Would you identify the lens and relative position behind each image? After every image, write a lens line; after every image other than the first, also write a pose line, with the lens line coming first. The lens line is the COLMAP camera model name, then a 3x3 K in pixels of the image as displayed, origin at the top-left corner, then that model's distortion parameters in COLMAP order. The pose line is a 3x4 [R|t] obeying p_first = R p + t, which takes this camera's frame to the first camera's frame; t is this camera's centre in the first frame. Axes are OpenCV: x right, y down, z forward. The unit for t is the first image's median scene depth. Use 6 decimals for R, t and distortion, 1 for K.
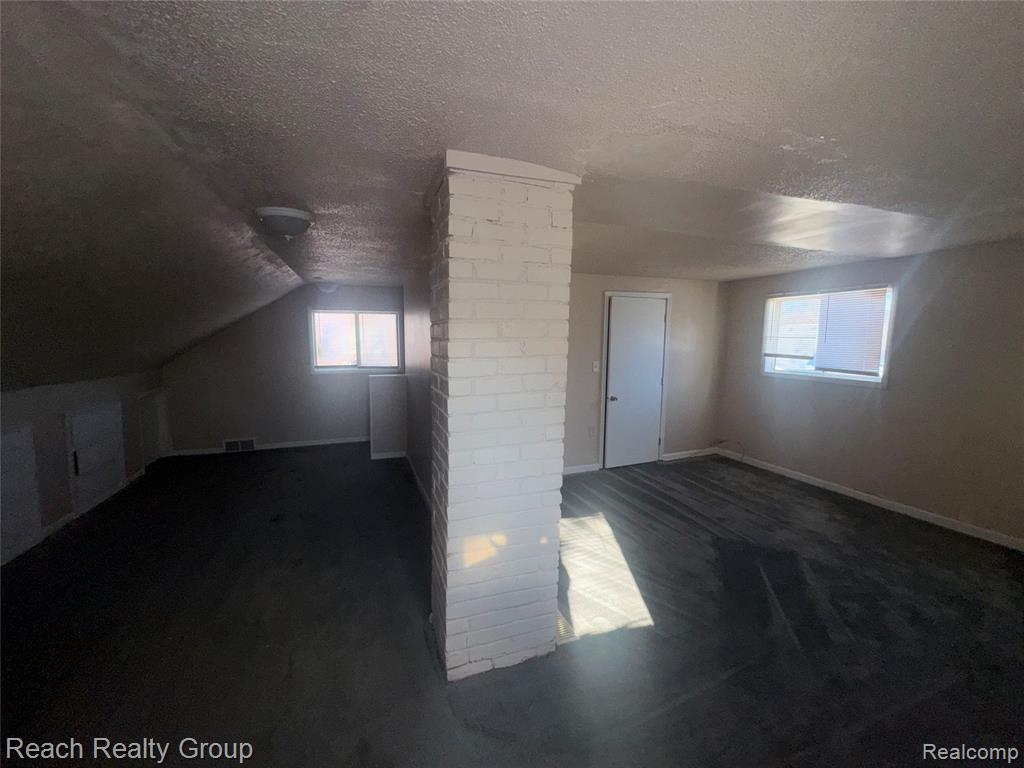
lens RADIAL K [[408.4, 0, 510.2], [0, 408.4, 383.8], [0, 0, 1]] dist [-0.004691, 0.000601]
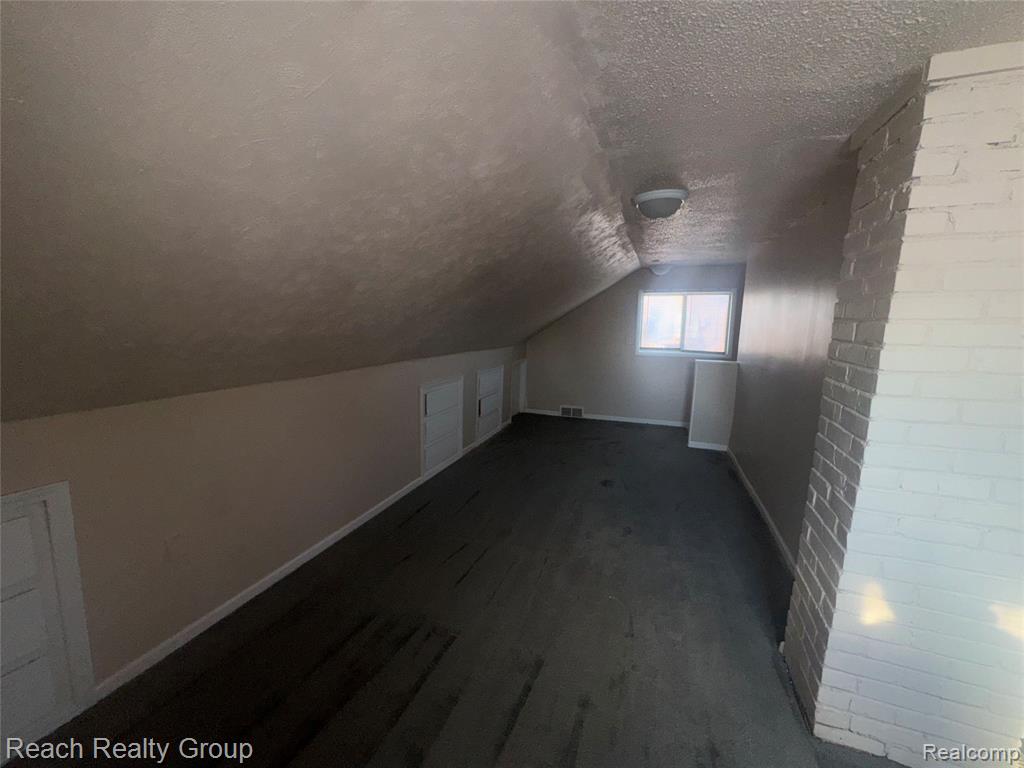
lens RADIAL K [[408.4, 0, 512.1], [0, 408.4, 384.1], [0, 0, 1]] dist [-0.004691, 0.000601]
pose [[0.761875, 0.105751, -0.639033, -0.173224], [-0.079814, 0.994391, 0.069400, 0.011844], [0.642788, -0.001870, 0.766042, -0.027270]]
